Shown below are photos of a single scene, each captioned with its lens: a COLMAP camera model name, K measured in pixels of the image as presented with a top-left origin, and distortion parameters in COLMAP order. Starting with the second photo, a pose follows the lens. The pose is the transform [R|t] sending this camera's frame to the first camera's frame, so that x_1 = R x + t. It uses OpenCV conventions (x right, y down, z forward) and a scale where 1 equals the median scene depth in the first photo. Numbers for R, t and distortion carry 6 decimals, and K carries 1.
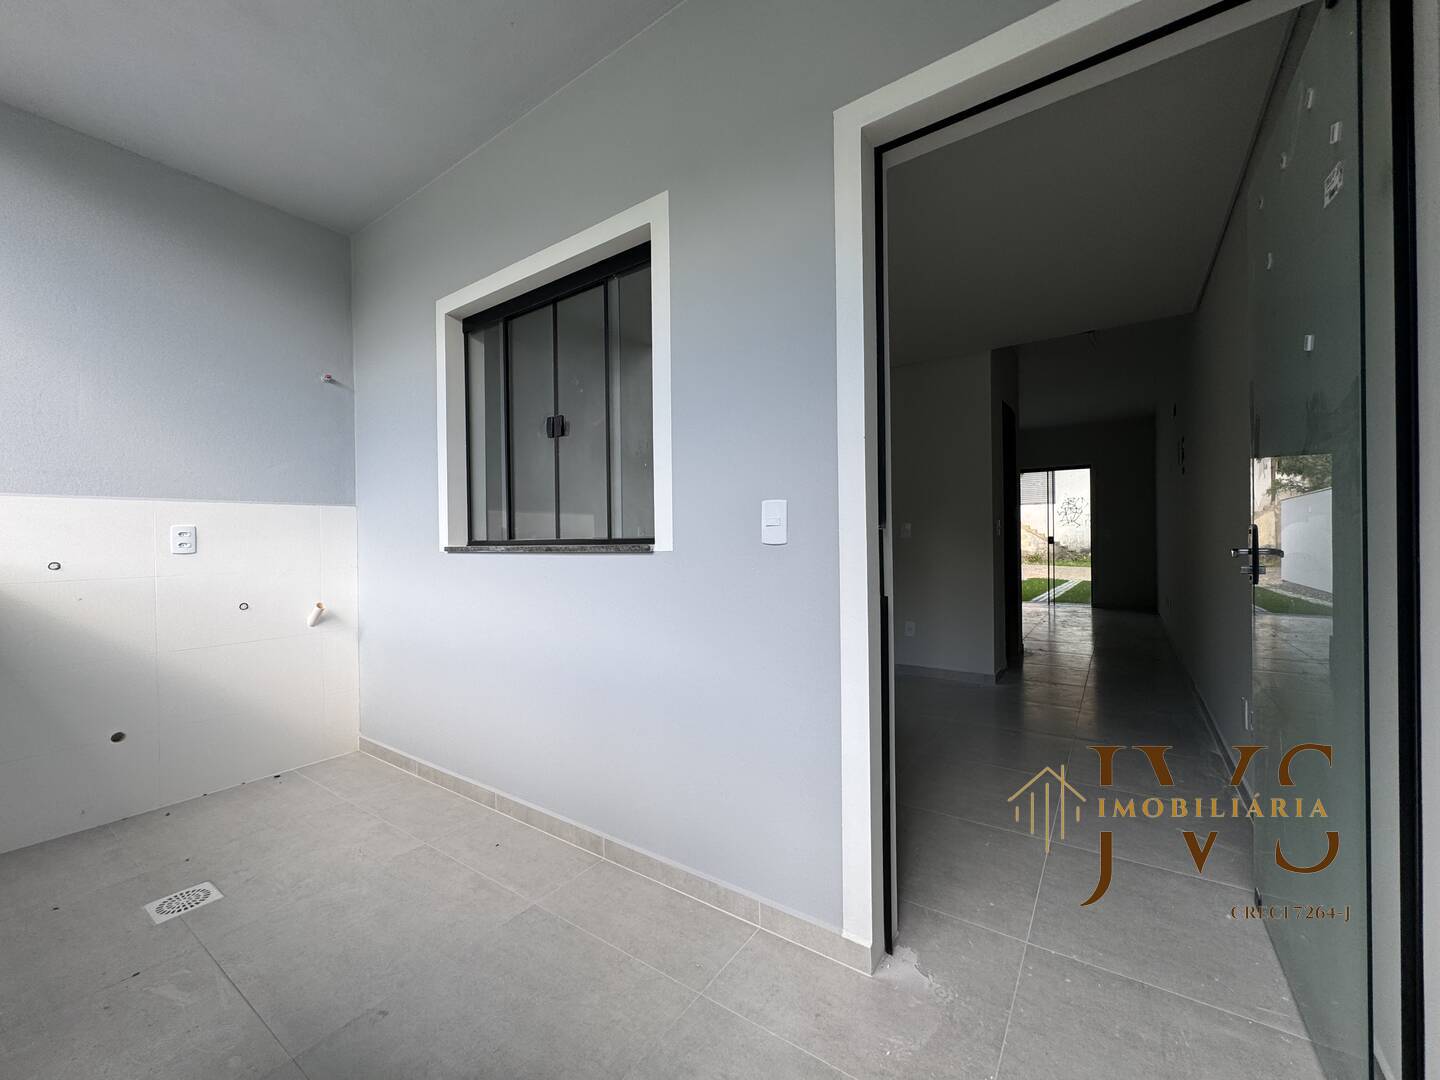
lens RADIAL K [[575.8, 0, 719.9], [0, 575.8, 539.0], [0, 0, 1]] dist [-0.002973, 0.000587]
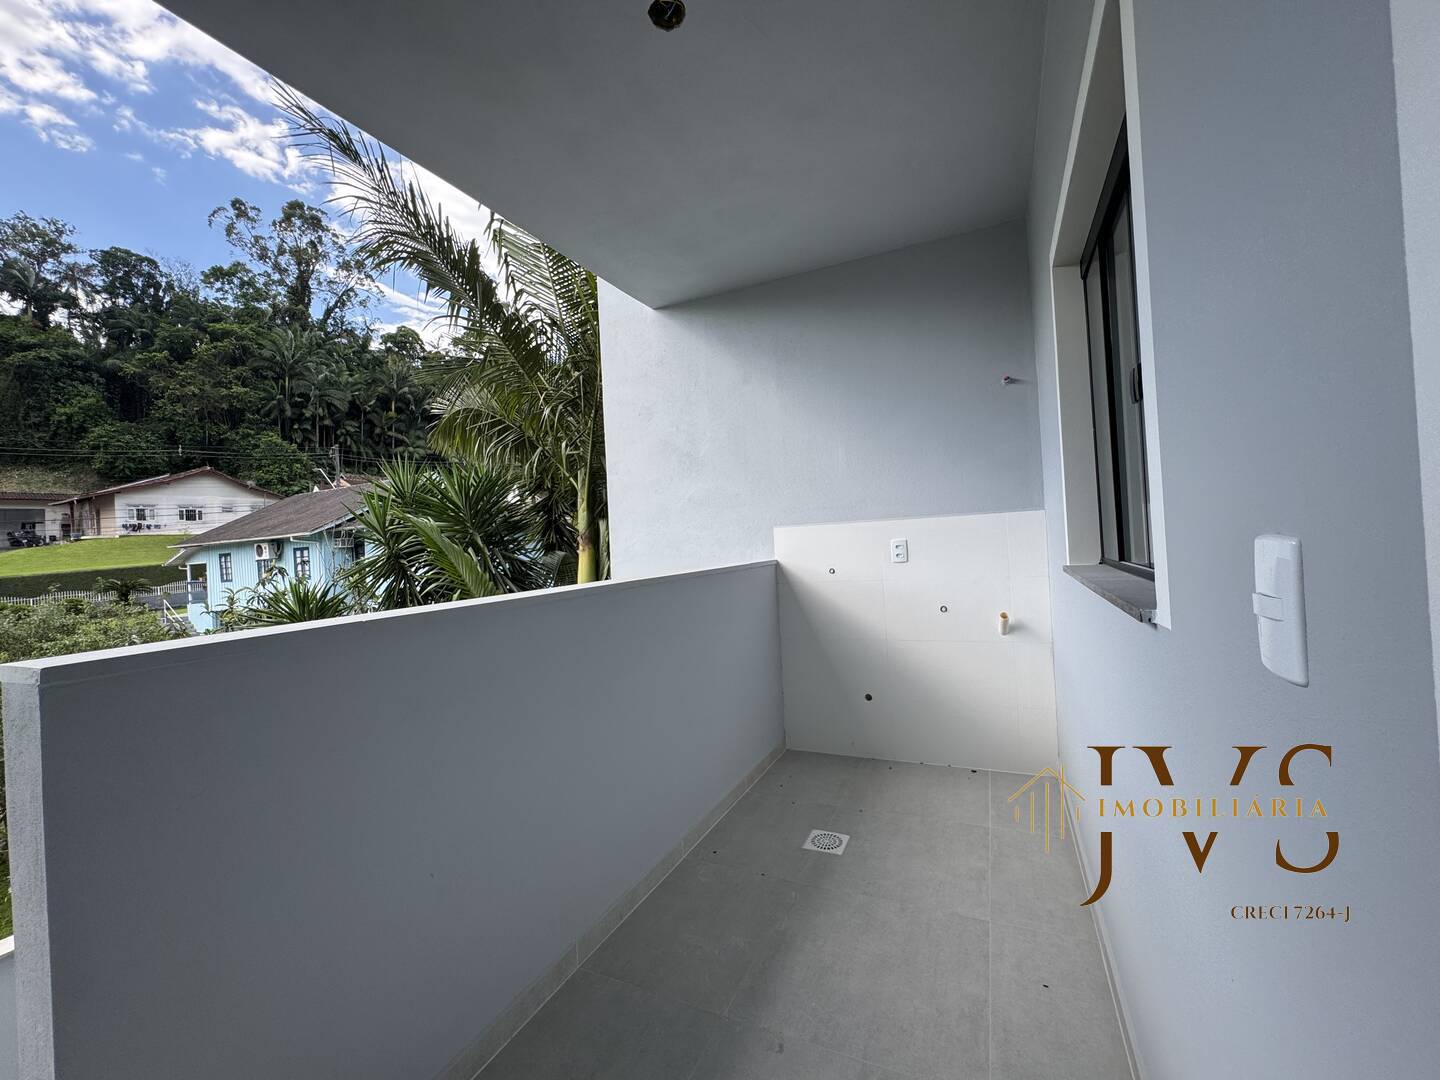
lens RADIAL K [[575.8, 0, 719.9], [0, 575.8, 539.0], [0, 0, 1]] dist [-0.002973, 0.000587]
pose [[0.164580, -0.001325, -0.986363, 0.224561], [0.052084, 0.998616, 0.007350, -0.054150], [0.984988, -0.052584, 0.164421, 0.420682]]
